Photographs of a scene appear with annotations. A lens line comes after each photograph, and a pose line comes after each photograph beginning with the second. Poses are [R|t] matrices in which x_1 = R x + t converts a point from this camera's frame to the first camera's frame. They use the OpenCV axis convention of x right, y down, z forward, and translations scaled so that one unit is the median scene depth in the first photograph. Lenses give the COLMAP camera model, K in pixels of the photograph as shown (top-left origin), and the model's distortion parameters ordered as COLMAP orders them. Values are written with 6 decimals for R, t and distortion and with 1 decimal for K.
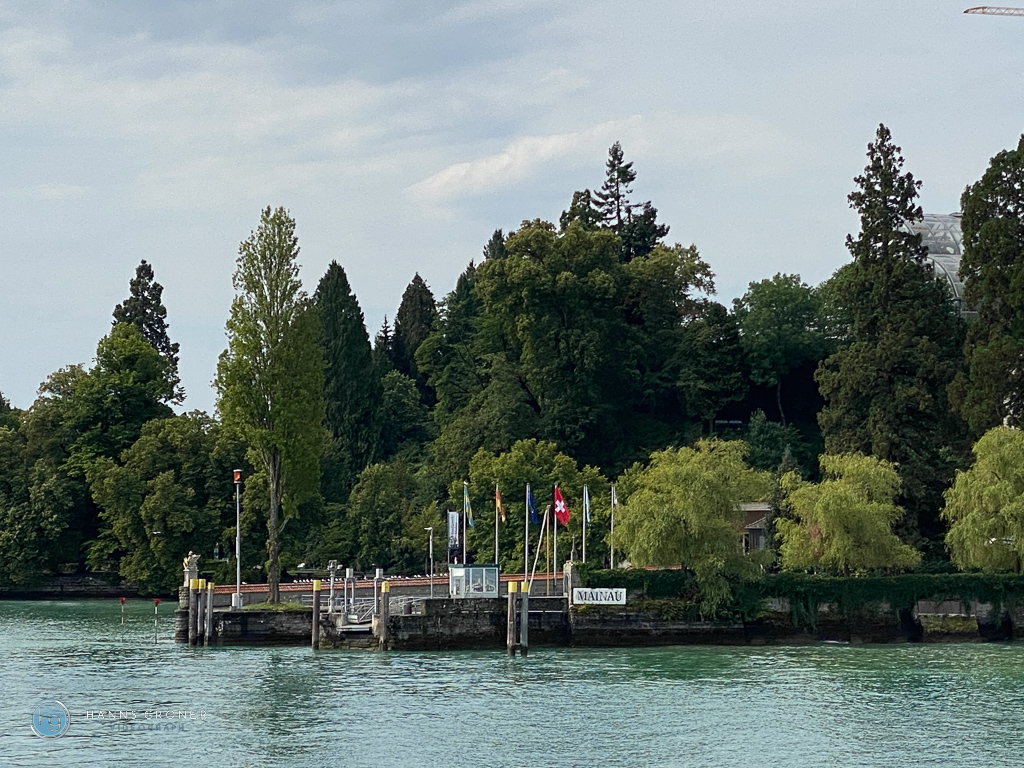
lens RADIAL K [[3196.9, 0, 510.5], [0, 3196.9, 383.9], [0, 0, 1]] dist [0.081616, 0.000000]
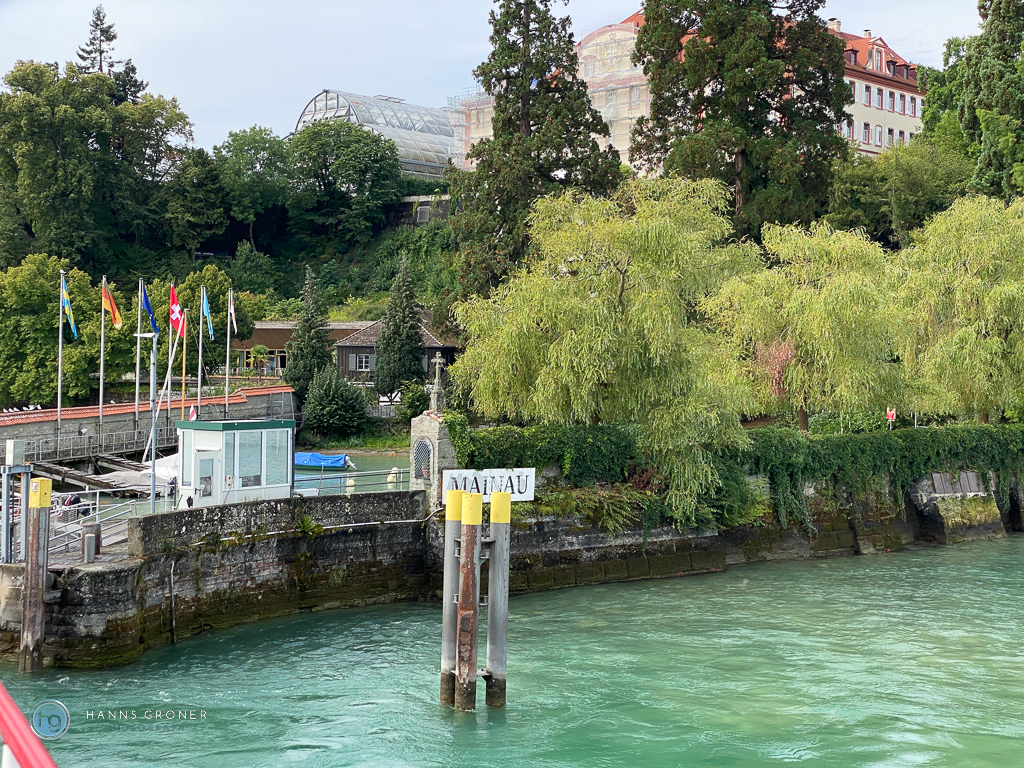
lens RADIAL K [[1485.3, 0, 518.5], [0, 1485.3, 376.5], [0, 0, 1]] dist [0.082508, 0.000000]
pose [[0.926850, 0.010523, 0.375285, -0.029737], [-0.034784, 0.997714, 0.057931, 0.021844], [-0.373818, -0.066747, 0.925097, 0.465377]]
